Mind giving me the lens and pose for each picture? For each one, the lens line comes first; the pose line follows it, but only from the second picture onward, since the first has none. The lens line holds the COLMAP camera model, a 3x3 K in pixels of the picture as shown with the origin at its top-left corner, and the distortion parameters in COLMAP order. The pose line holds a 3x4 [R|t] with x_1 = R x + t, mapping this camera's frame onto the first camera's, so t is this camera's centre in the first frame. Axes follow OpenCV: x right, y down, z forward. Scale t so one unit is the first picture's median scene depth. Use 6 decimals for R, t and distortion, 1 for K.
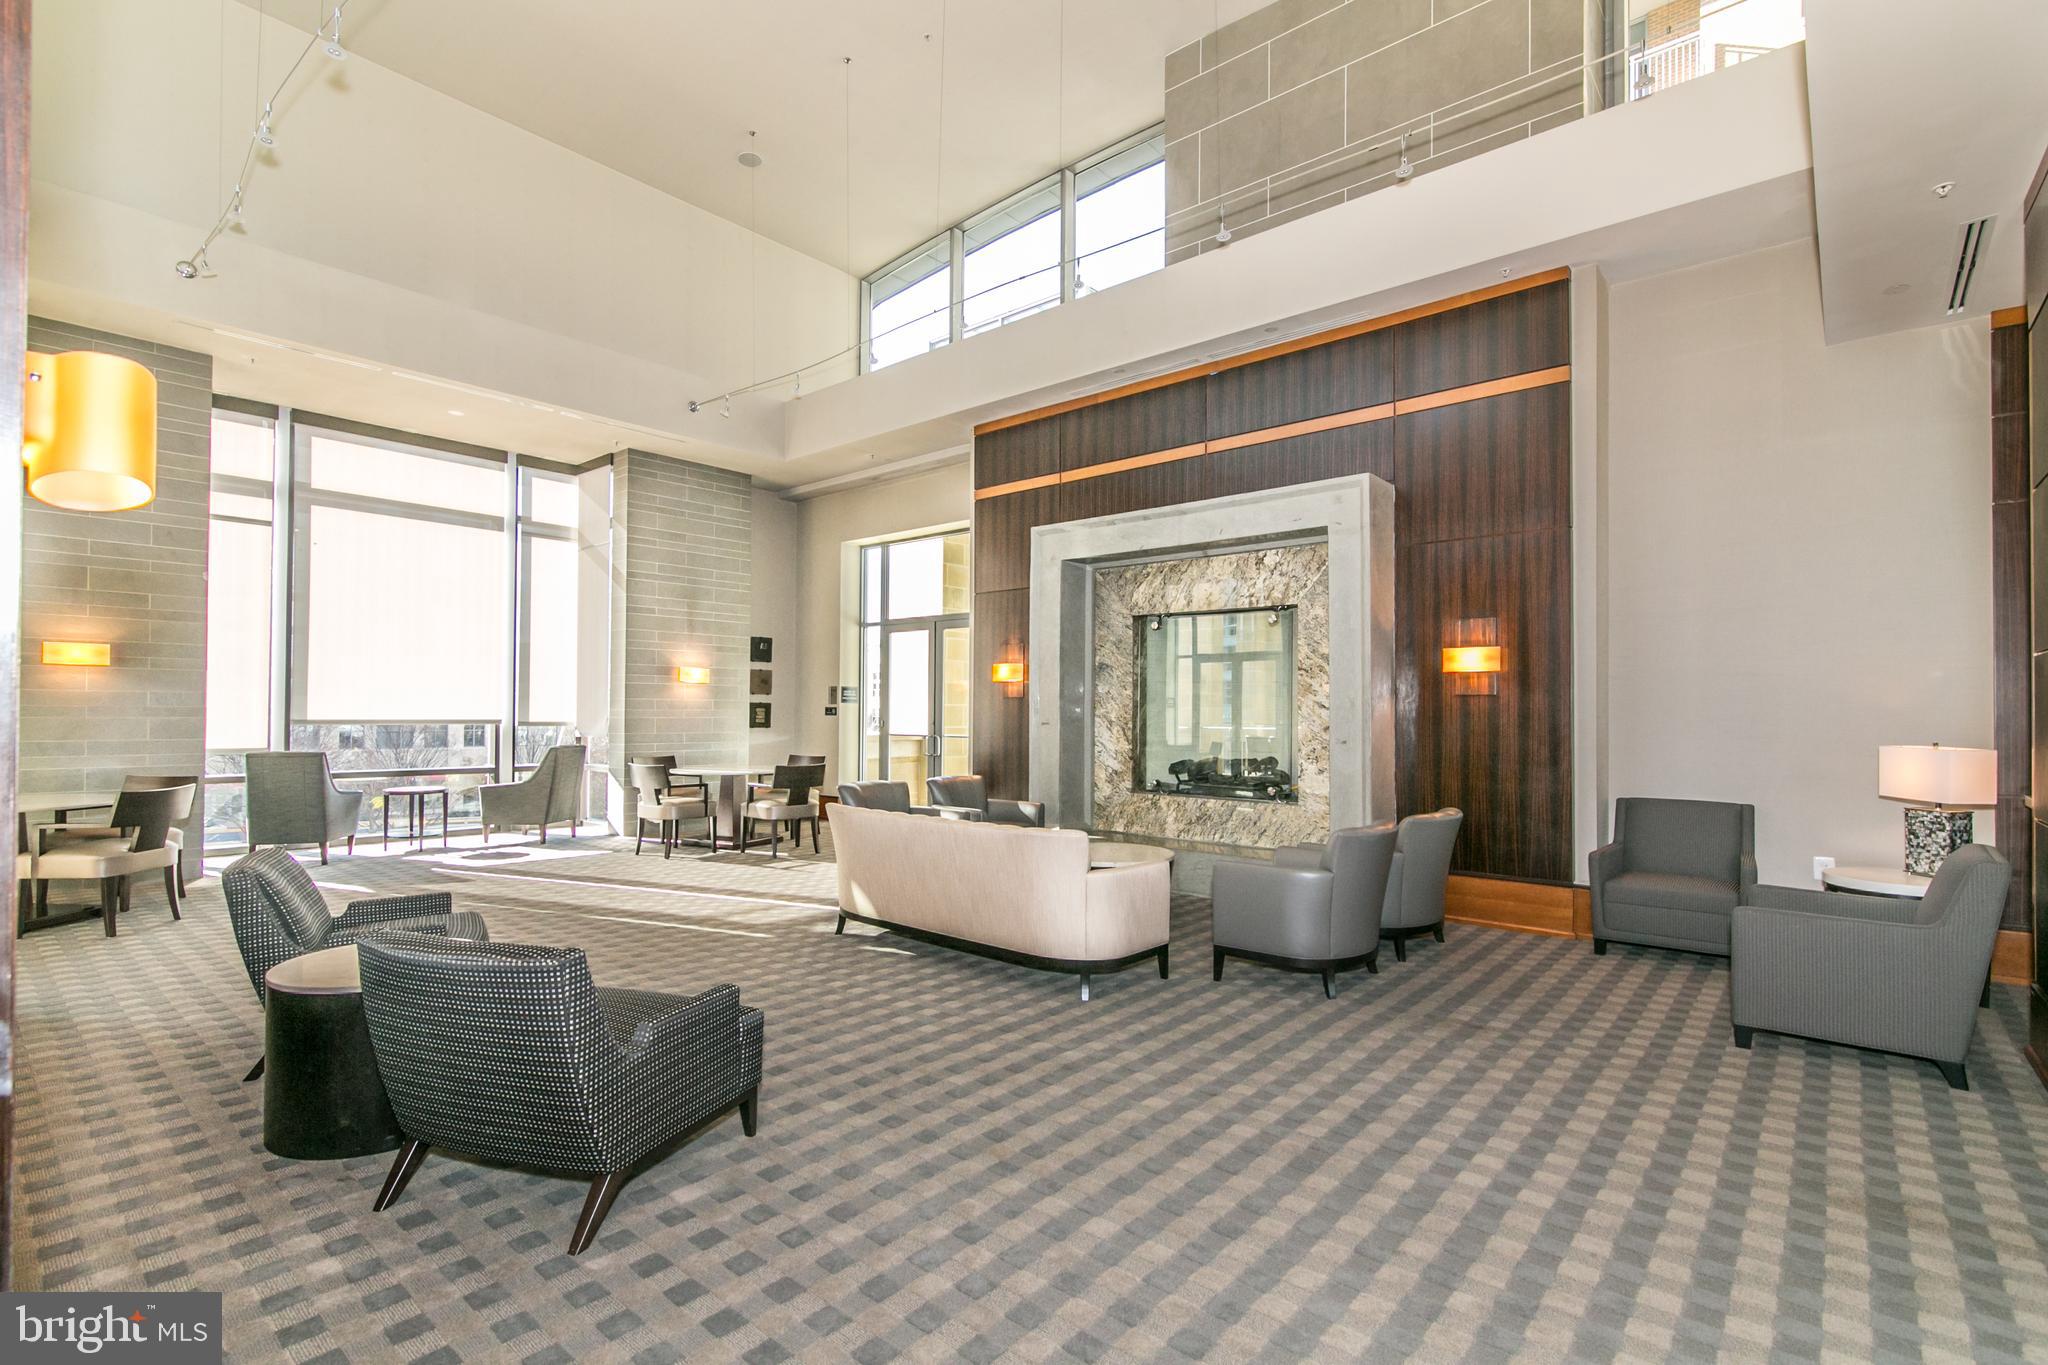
lens RADIAL K [[940.6, 0, 1032.3], [0, 940.6, 688.8], [0, 0, 1]] dist [-0.001747, -0.000352]
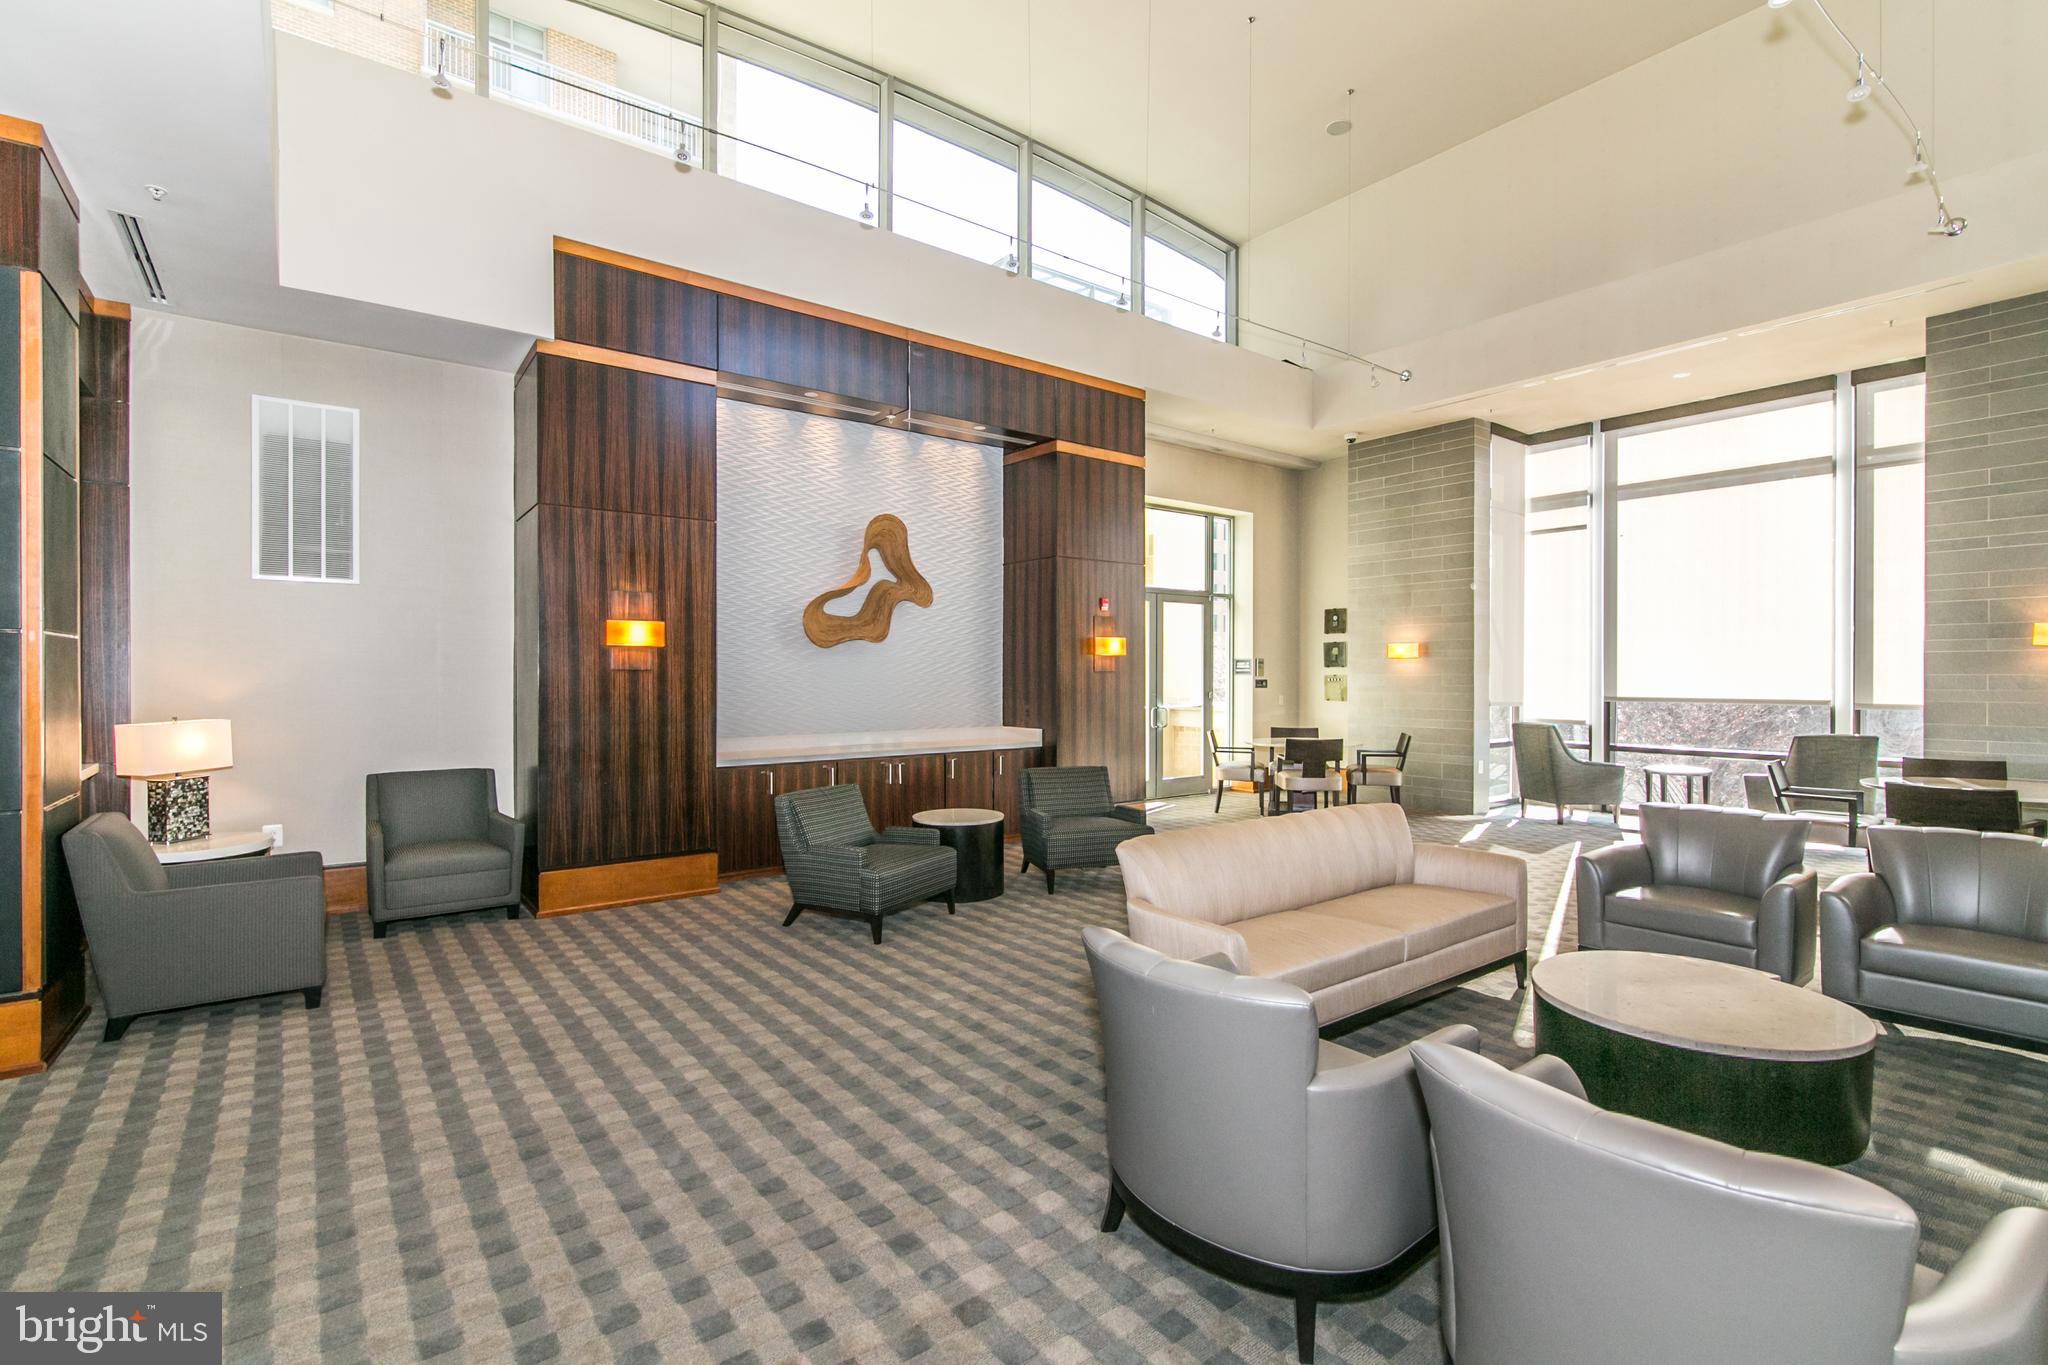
lens RADIAL K [[940.6, 0, 1032.3], [0, 940.6, 688.8], [0, 0, 1]] dist [-0.001747, -0.000352]
pose [[-0.189226, 0.002463, -0.981931, 0.439364], [0.018155, 0.999835, -0.000990, 0.011167], [0.981766, -0.018015, -0.189239, 0.532982]]
